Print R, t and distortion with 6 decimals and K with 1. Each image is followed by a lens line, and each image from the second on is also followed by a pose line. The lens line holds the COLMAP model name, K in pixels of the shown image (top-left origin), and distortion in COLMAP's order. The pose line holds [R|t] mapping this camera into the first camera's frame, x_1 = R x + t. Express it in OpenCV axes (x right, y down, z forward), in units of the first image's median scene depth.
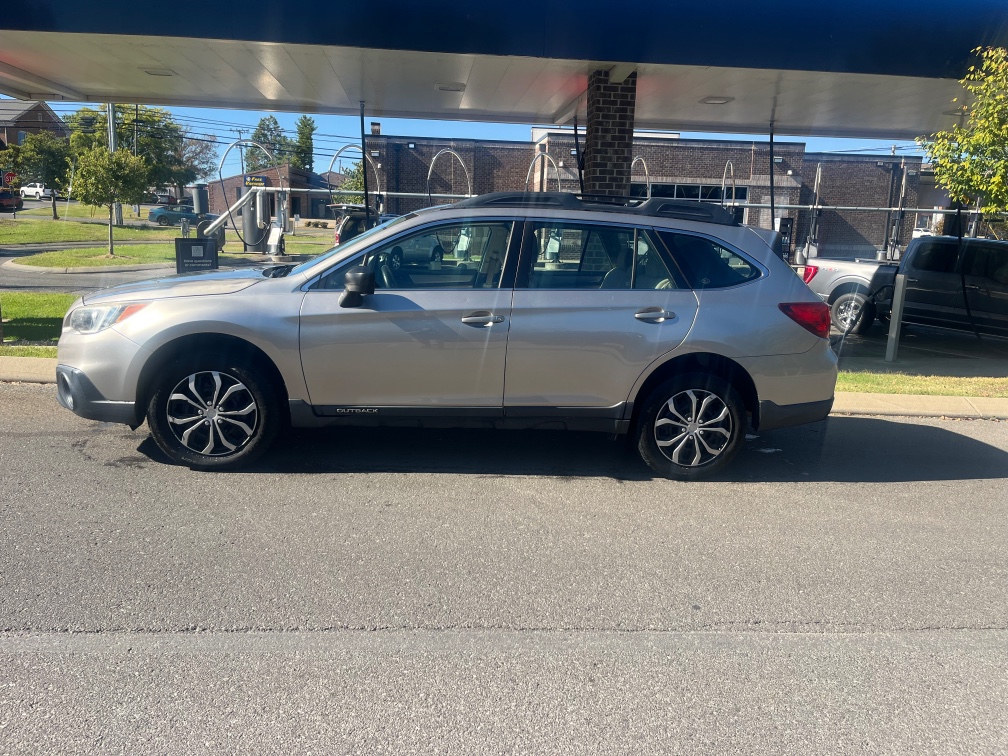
lens RADIAL K [[758.9, 0, 528.4], [0, 758.9, 379.1], [0, 0, 1]] dist [0.011256, -0.004455]
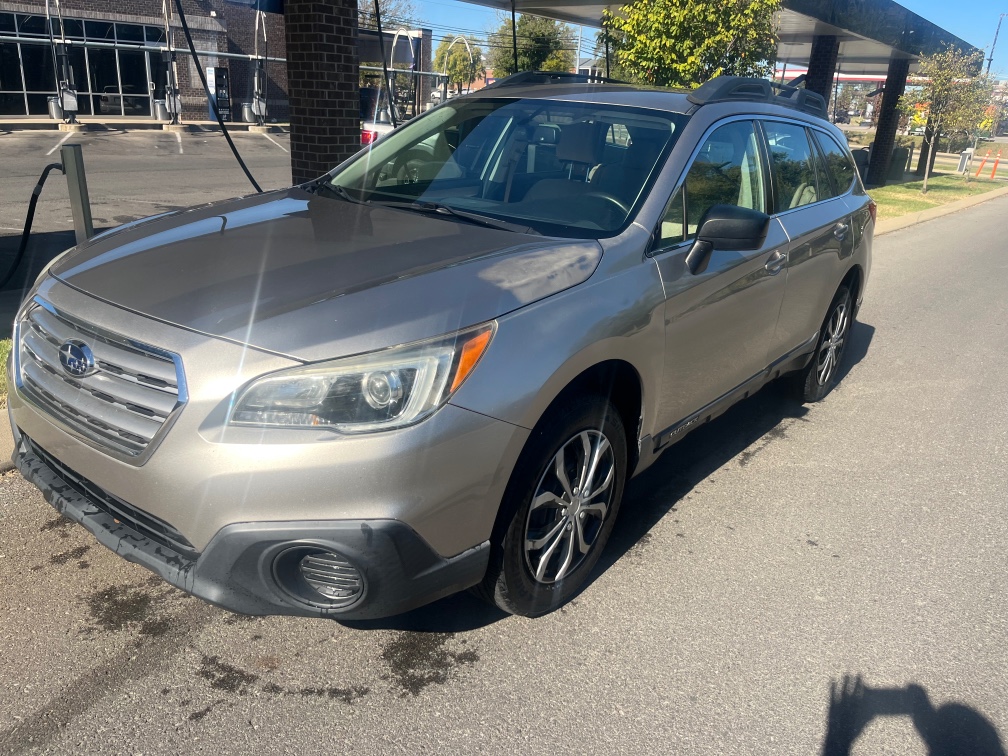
lens RADIAL K [[758.9, 0, 528.4], [0, 758.9, 379.1], [0, 0, 1]] dist [0.011256, -0.004455]
pose [[0.715331, -0.233841, 0.658498, -0.699487], [0.109787, 0.968252, 0.224577, -0.150949], [-0.690107, -0.088353, 0.718294, 0.583084]]
